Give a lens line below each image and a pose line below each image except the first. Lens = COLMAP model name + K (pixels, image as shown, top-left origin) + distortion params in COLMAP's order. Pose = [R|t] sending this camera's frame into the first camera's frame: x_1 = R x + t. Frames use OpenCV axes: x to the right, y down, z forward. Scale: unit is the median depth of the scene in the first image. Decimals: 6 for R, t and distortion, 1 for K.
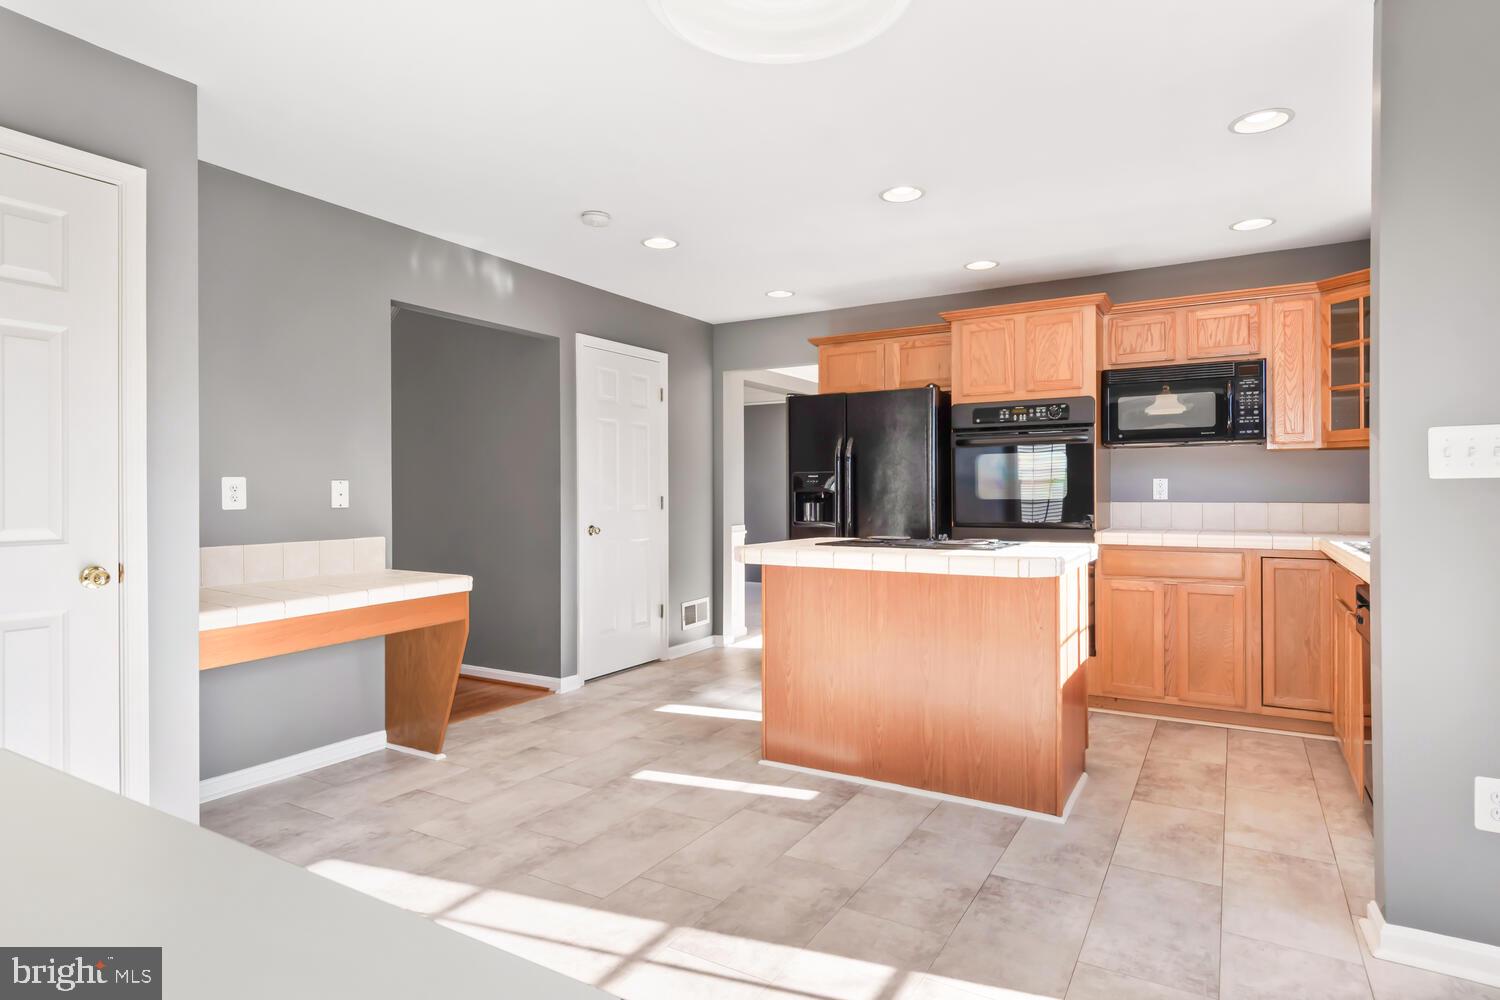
lens RADIAL K [[798.6, 0, 750.0], [0, 798.6, 500.0], [0, 0, 1]] dist [-0.001292, -0.000180]
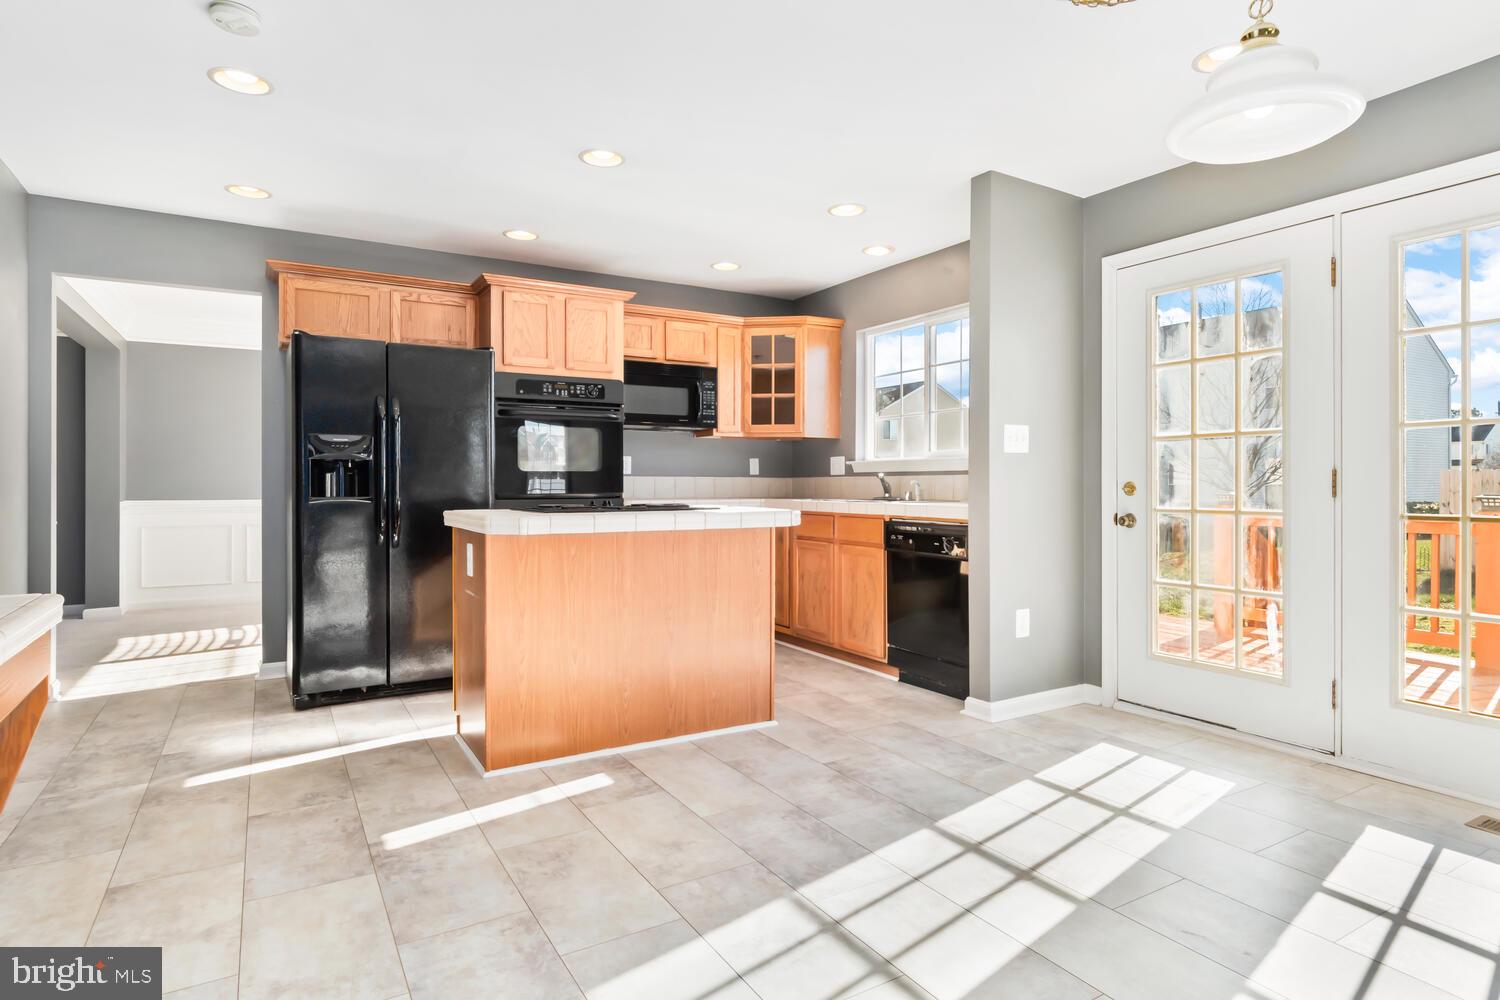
lens RADIAL K [[814.7, 0, 751.5], [0, 814.7, 485.2], [0, 0, 1]] dist [-0.001937, -0.000908]
pose [[0.474834, 0.001509, 0.880074, -0.539118], [0.006178, 0.999968, -0.005047, 0.027319], [-0.880054, 0.007833, 0.474810, 0.310080]]
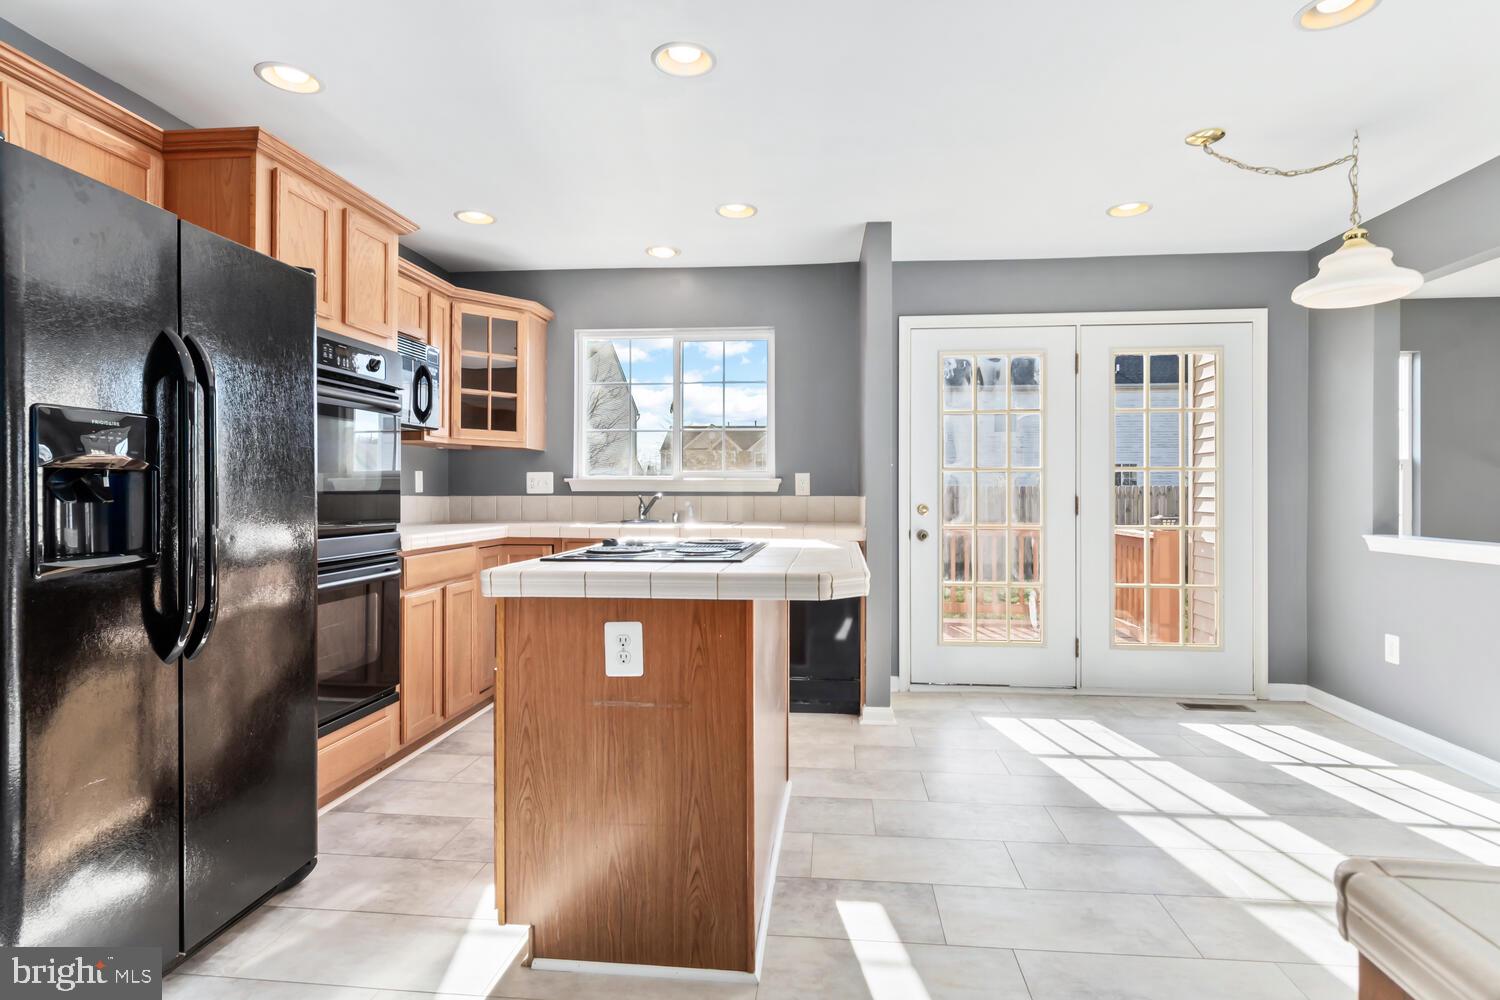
lens RADIAL K [[798.6, 0, 750.0], [0, 798.6, 500.0], [0, 0, 1]] dist [-0.001292, -0.000180]
pose [[-0.430164, -0.011930, 0.902672, -0.418302], [0.005418, 0.999861, 0.015797, -0.005114], [-0.902734, 0.011686, -0.430040, 1.100730]]
